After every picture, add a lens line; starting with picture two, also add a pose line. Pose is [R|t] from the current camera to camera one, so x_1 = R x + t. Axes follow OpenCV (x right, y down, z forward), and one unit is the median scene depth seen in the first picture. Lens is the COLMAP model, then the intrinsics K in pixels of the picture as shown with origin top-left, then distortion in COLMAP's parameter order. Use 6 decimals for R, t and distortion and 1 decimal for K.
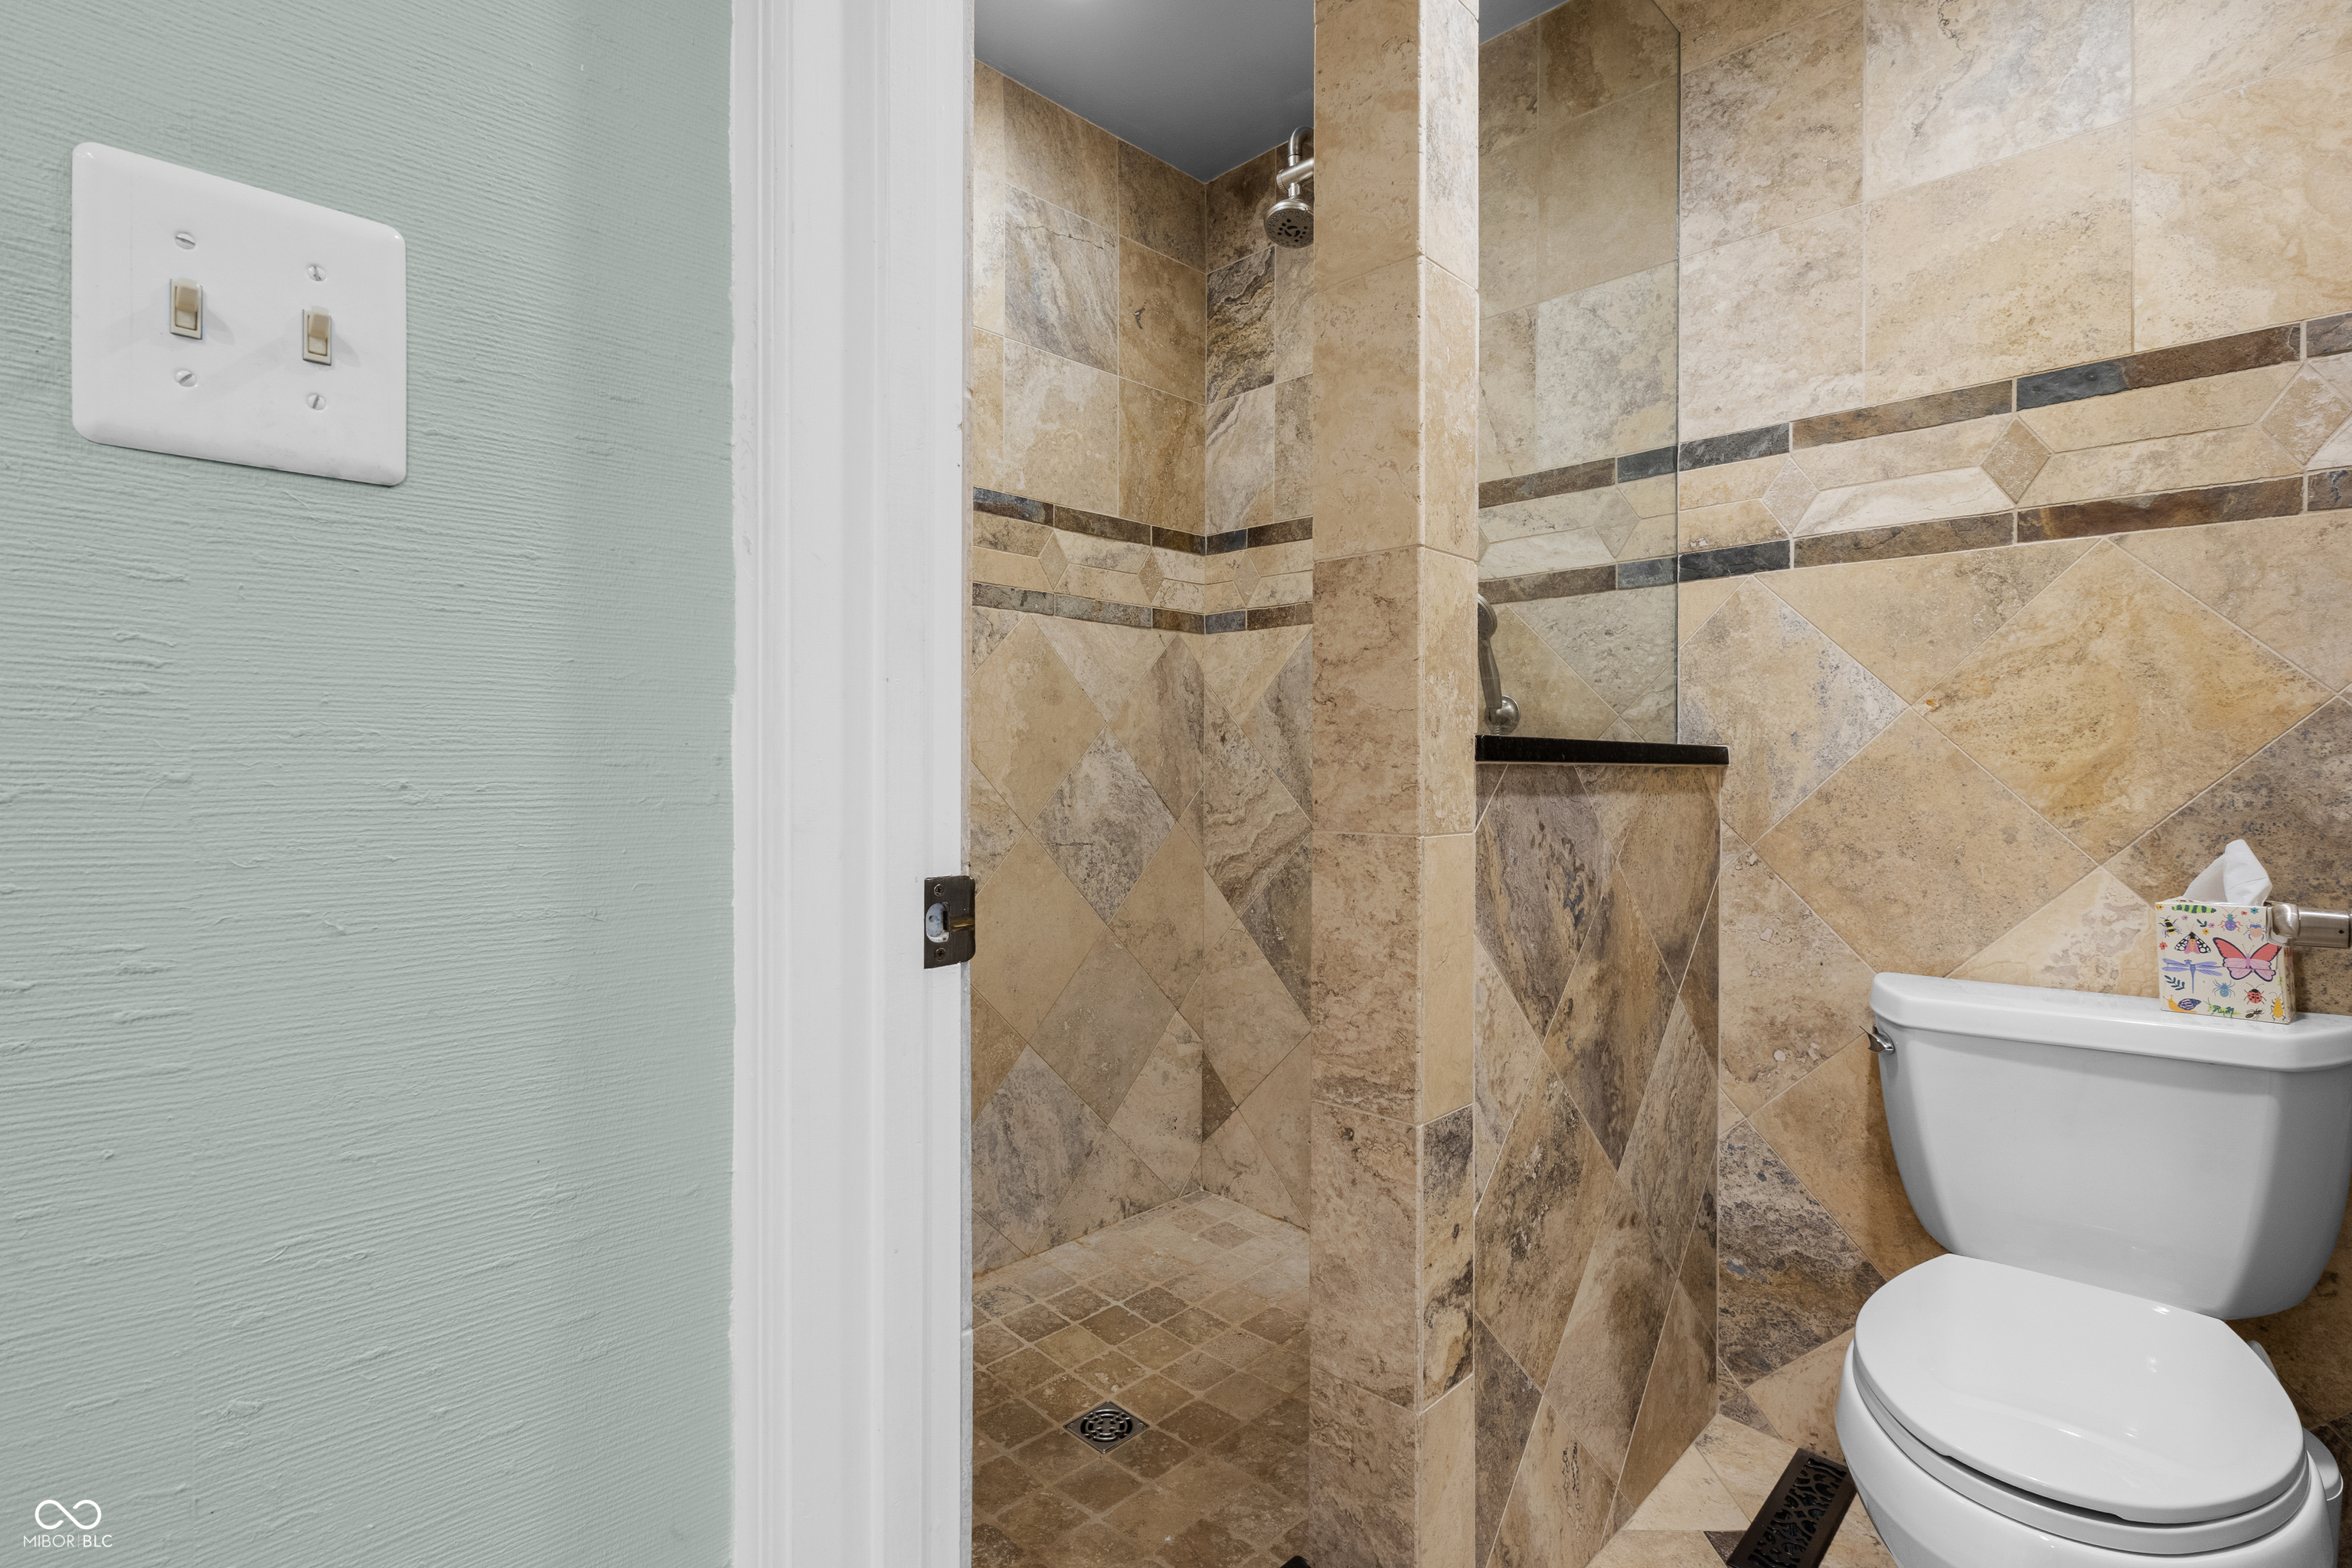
lens RADIAL K [[1110.3, 0, 1176.8], [0, 1110.3, 755.8], [0, 0, 1]] dist [0.000078, 0.000040]
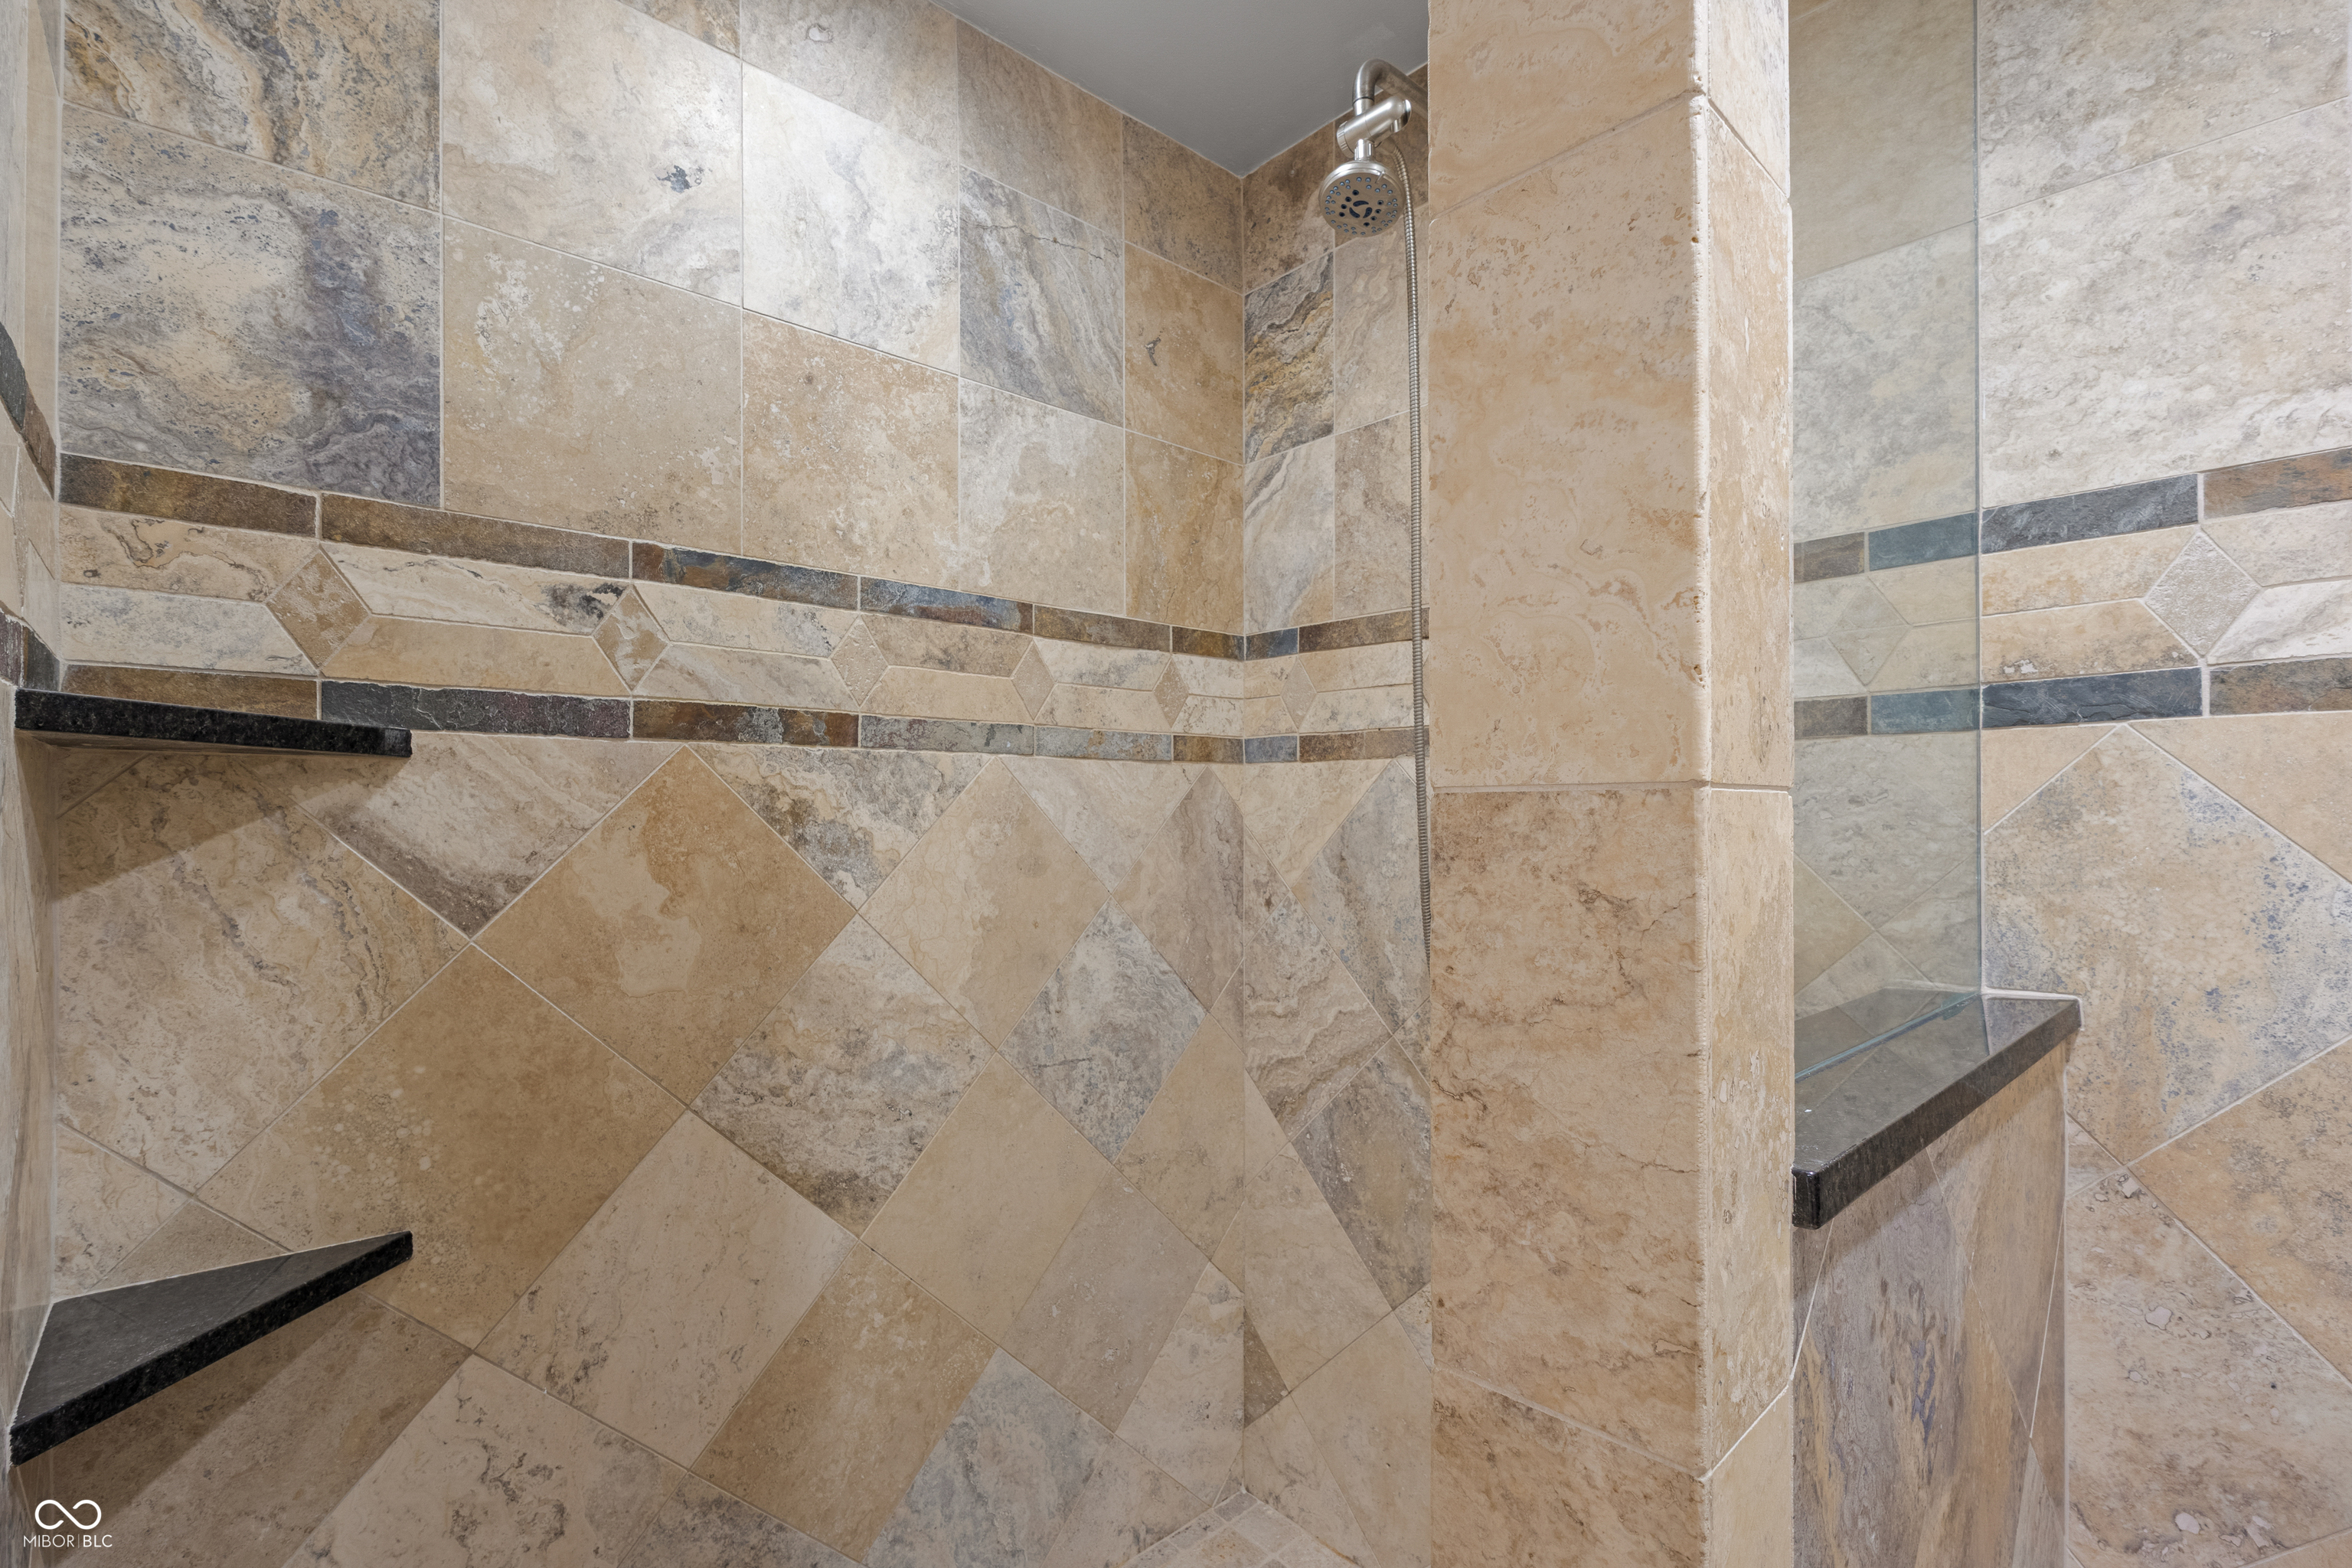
lens RADIAL K [[1076.1, 0, 1180.6], [0, 1076.1, 799.8], [0, 0, 1]] dist [-0.002191, -0.001169]
pose [[0.998708, -0.005079, -0.050560, 0.026273], [0.004748, 0.999966, -0.006681, -0.110588], [0.050592, 0.006432, 0.998699, 0.355863]]
